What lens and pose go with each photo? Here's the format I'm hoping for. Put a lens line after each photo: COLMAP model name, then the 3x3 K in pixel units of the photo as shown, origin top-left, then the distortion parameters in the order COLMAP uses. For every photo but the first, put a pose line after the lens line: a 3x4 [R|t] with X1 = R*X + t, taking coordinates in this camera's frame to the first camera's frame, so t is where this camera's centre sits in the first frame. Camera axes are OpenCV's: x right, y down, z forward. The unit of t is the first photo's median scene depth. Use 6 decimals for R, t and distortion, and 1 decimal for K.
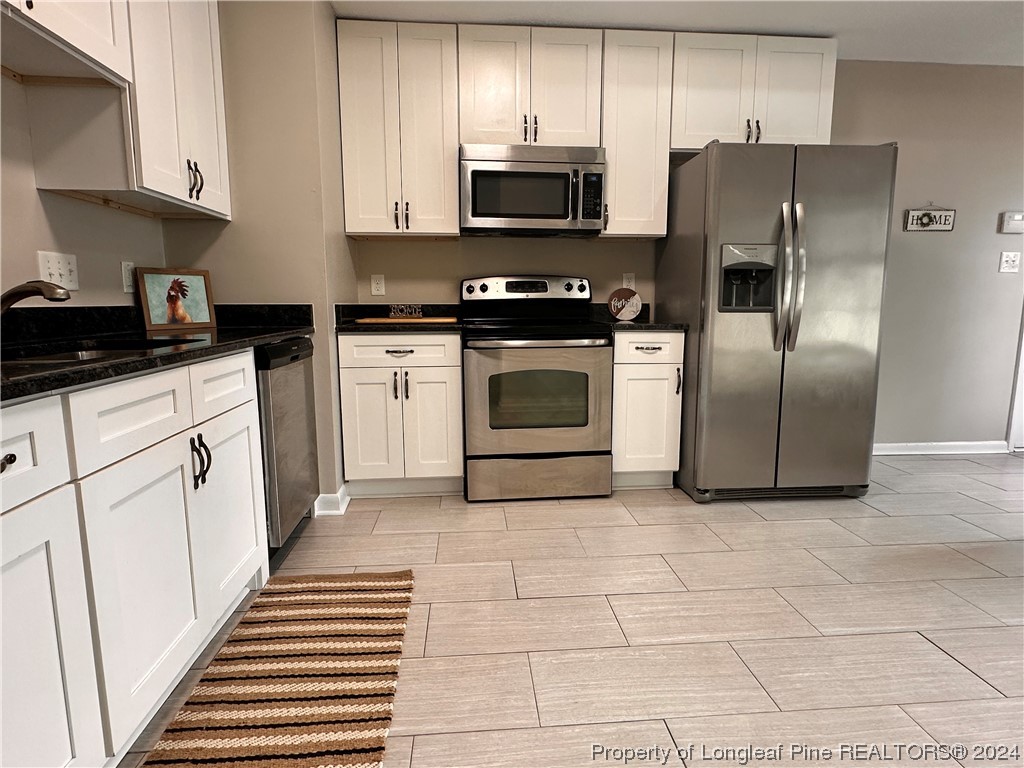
lens RADIAL K [[578.7, 0, 512.0], [0, 578.7, 384.0], [0, 0, 1]] dist [0.003092, -0.000459]
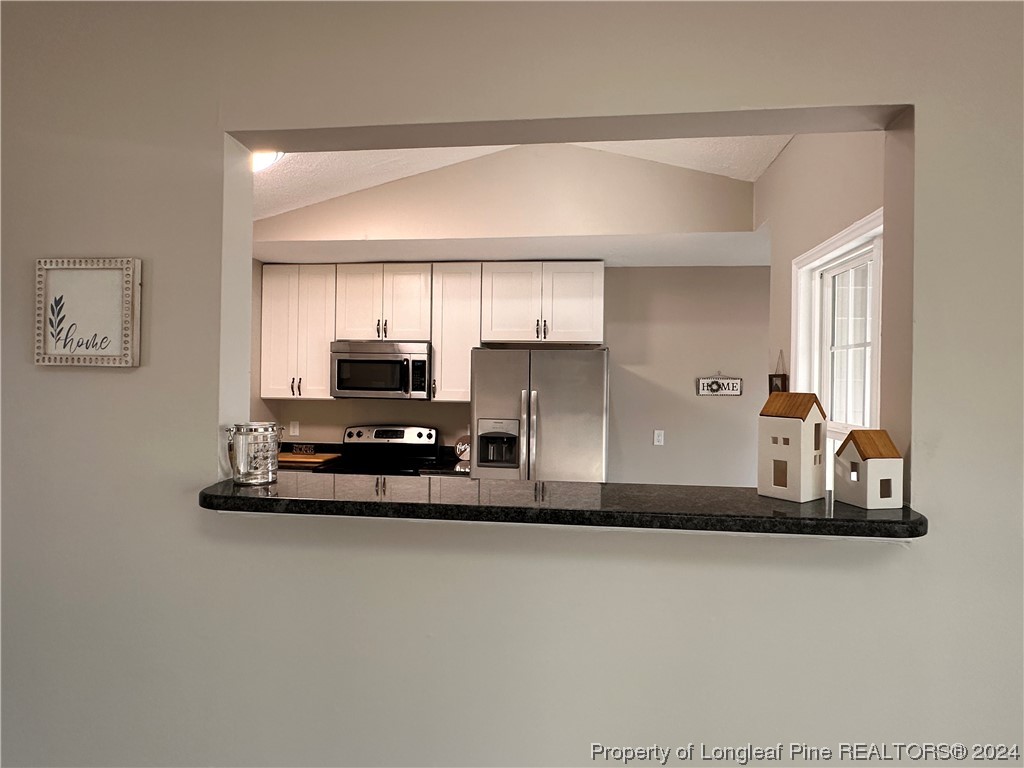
lens RADIAL K [[578.7, 0, 512.0], [0, 578.7, 384.0], [0, 0, 1]] dist [0.003092, -0.000459]
pose [[0.979892, 0.015623, -0.198918, 0.583377], [-0.044201, 0.989158, -0.140049, -0.107265], [0.194573, 0.146025, 0.969958, -0.289931]]
